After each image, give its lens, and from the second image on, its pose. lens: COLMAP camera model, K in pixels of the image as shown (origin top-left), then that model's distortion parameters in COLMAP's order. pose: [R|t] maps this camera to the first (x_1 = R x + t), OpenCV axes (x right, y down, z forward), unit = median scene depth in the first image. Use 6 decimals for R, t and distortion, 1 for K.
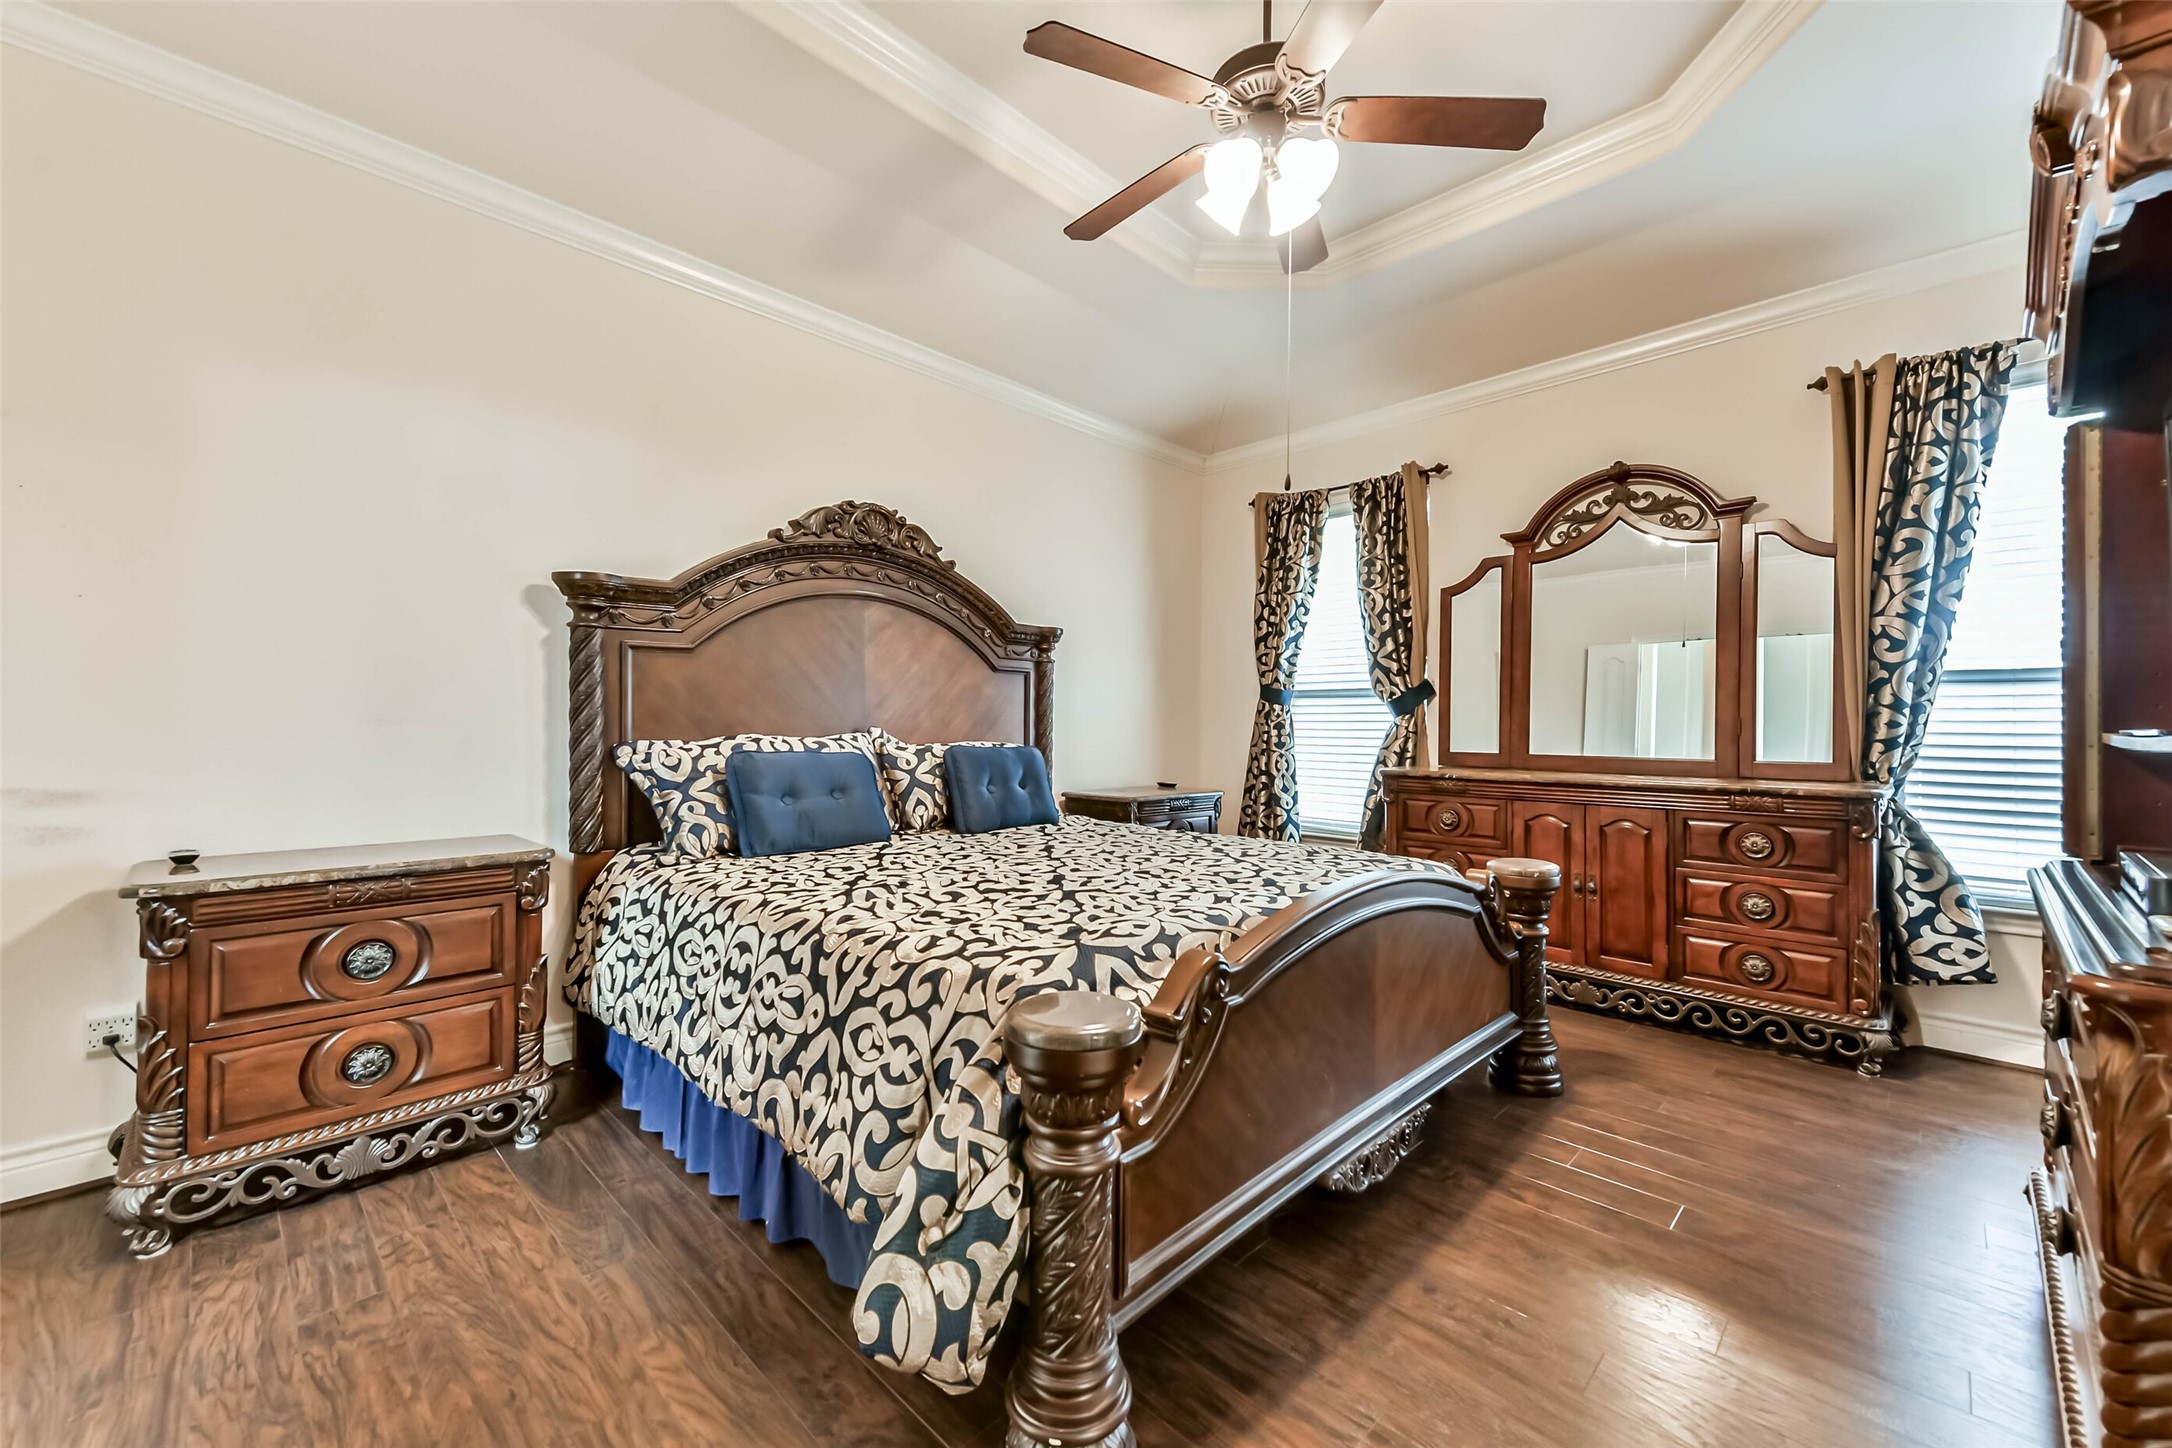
lens RADIAL K [[857.7, 0, 1077.0], [0, 857.7, 727.9], [0, 0, 1]] dist [0.008754, -0.001864]
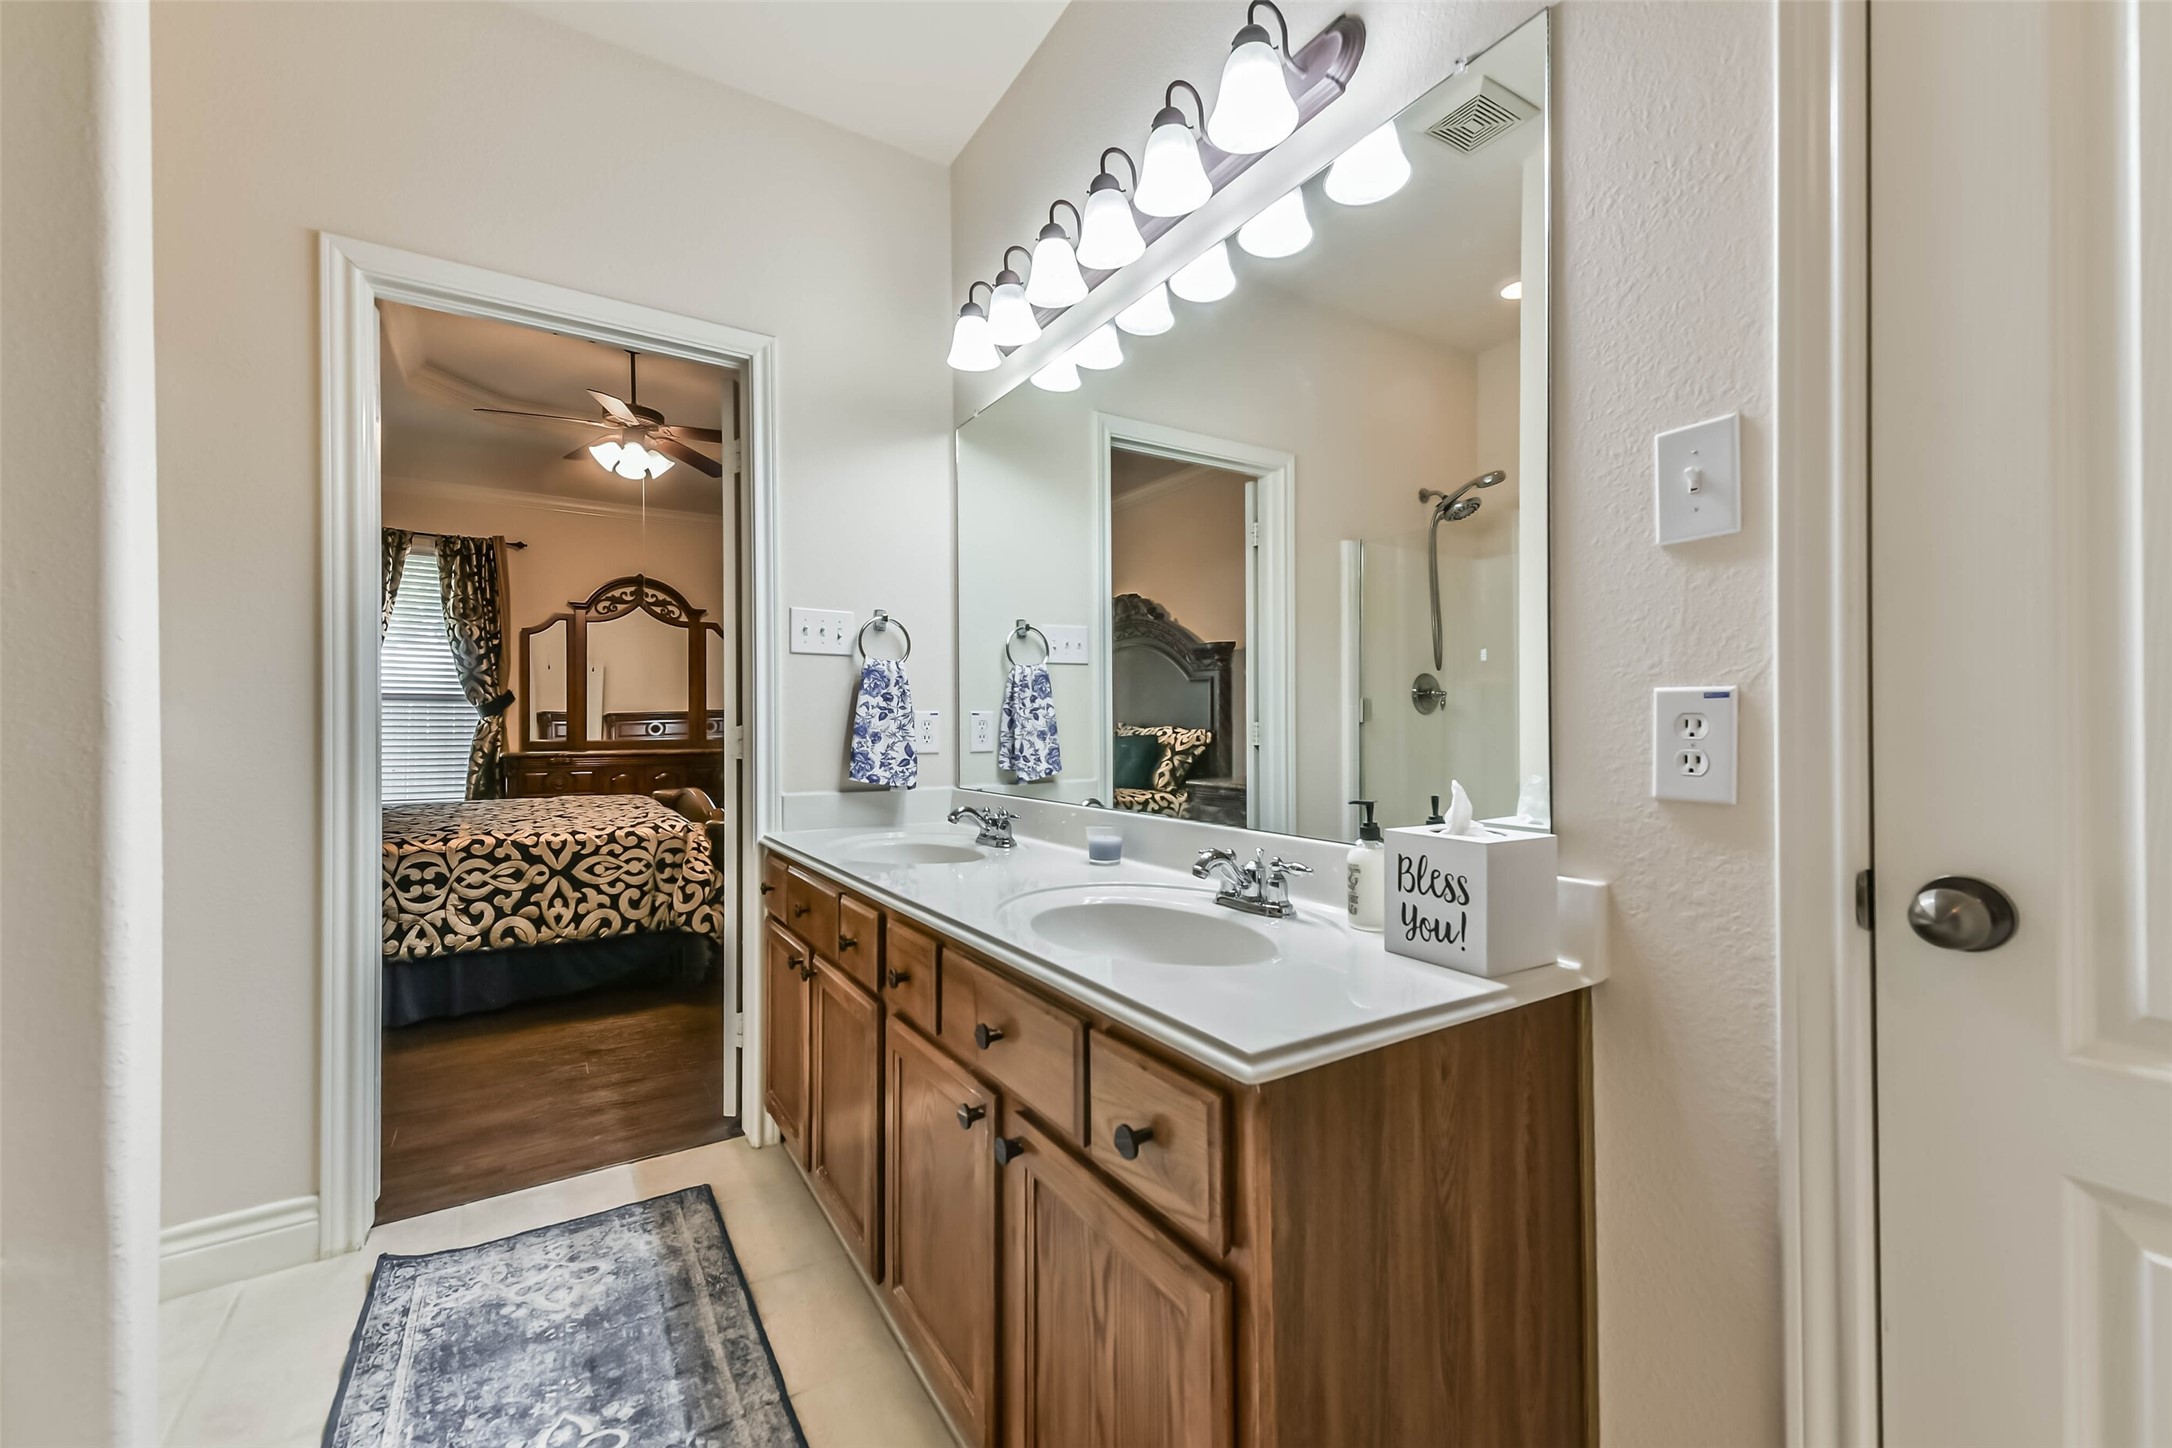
lens RADIAL K [[857.7, 0, 1095.5], [0, 857.7, 716.4], [0, 0, 1]] dist [0.008754, -0.001864]
pose [[0.216582, 0.004831, 0.976253, -0.807447], [0.000697, 0.999987, -0.005103, -0.004825], [-0.976264, 0.001786, 0.216575, -0.270273]]
